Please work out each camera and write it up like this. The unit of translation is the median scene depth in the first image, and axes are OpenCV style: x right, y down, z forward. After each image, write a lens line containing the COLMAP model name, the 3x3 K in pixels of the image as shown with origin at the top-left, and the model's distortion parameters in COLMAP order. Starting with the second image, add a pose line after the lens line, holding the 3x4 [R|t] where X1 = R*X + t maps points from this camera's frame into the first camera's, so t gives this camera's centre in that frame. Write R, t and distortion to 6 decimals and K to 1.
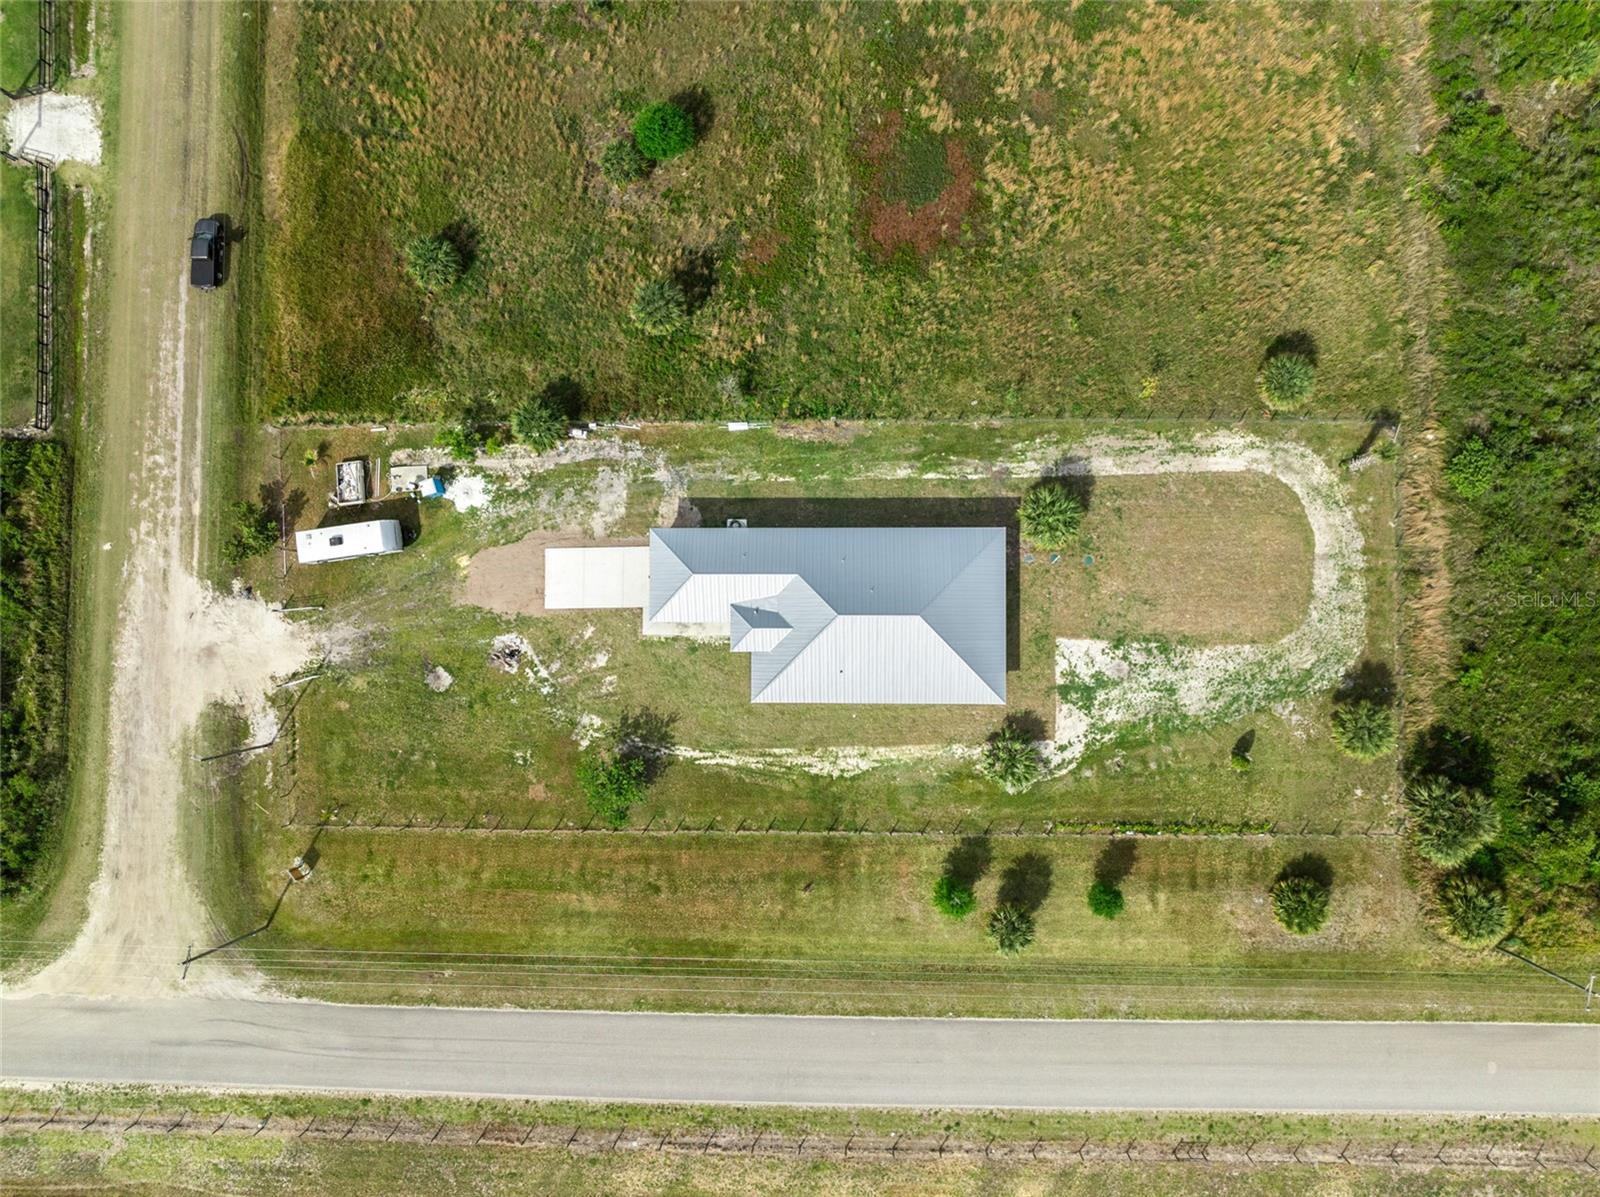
lens RADIAL K [[1132.0, 0, 795.3], [0, 1132.0, 593.6], [0, 0, 1]] dist [-0.042127, 0.002055]
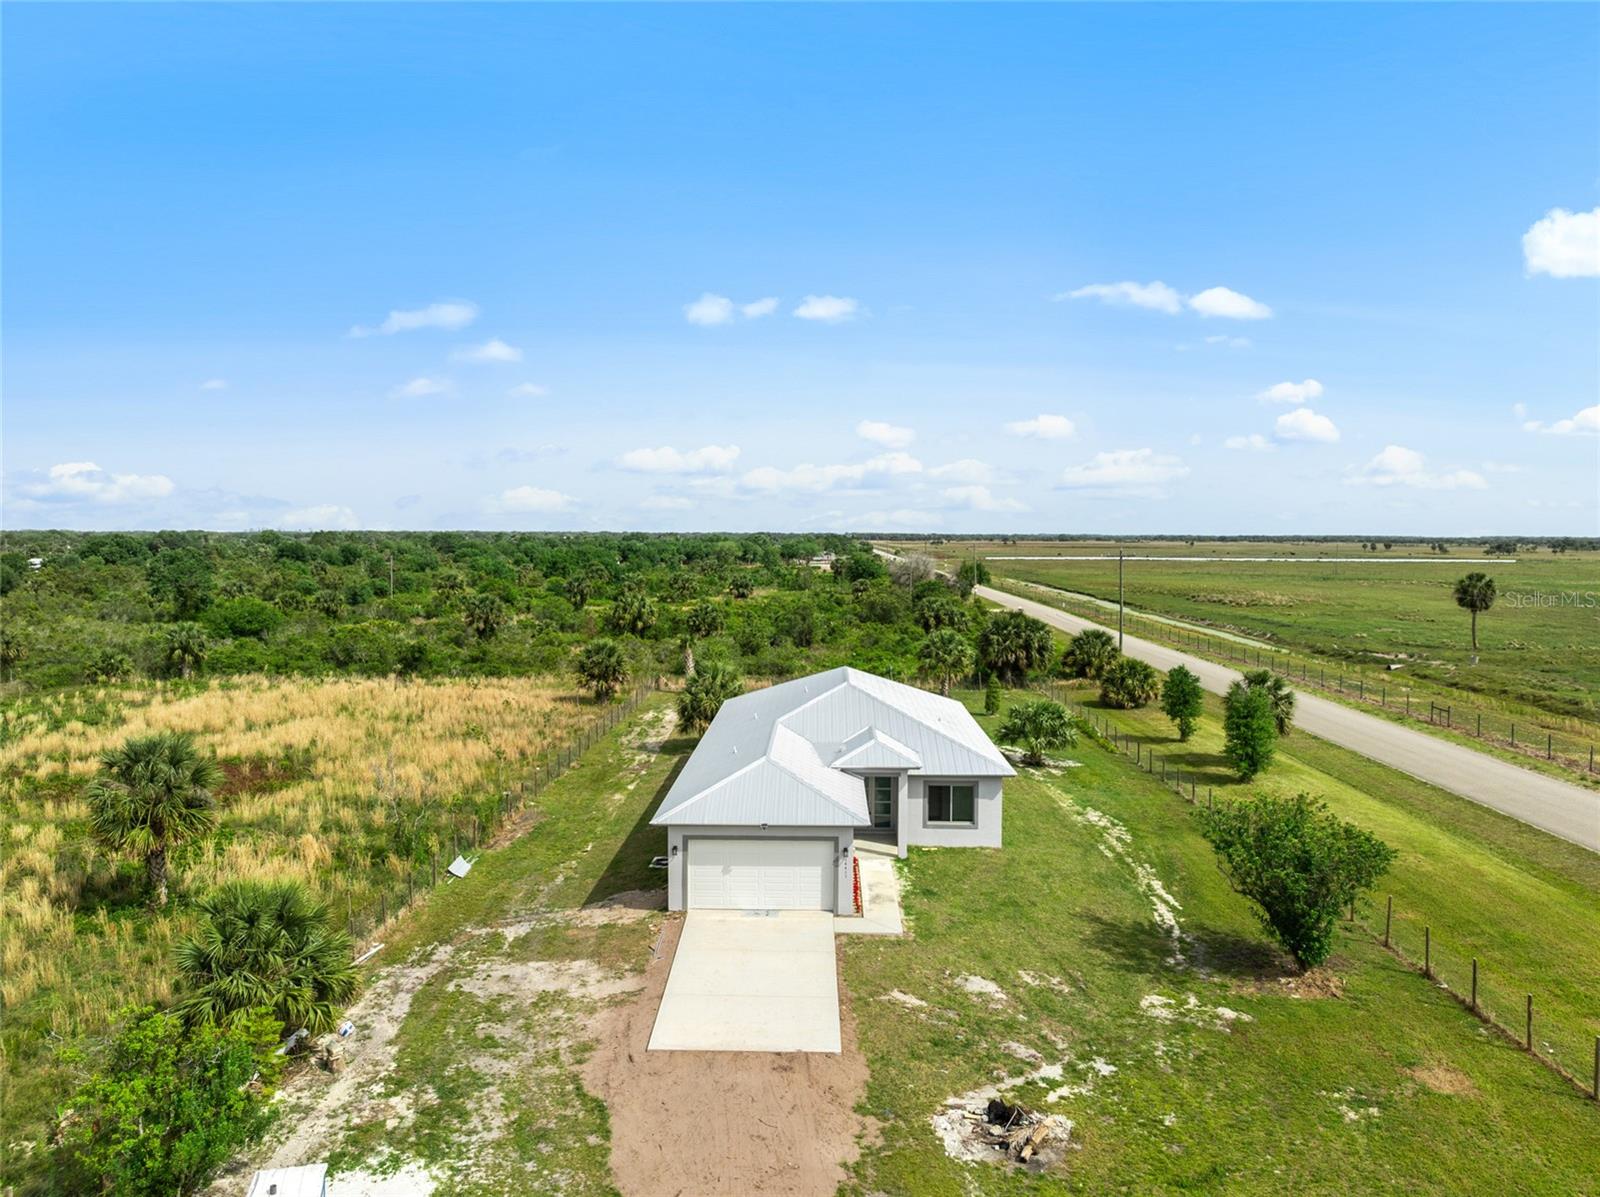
lens RADIAL K [[1132.0, 0, 795.3], [0, 1132.0, 593.6], [0, 0, 1]] dist [-0.042127, 0.002055]
pose [[0.024949, -0.007553, 0.999660, -0.527934], [0.998939, 0.038911, -0.024637, 0.003408], [-0.038711, 0.999214, 0.008516, 0.868389]]
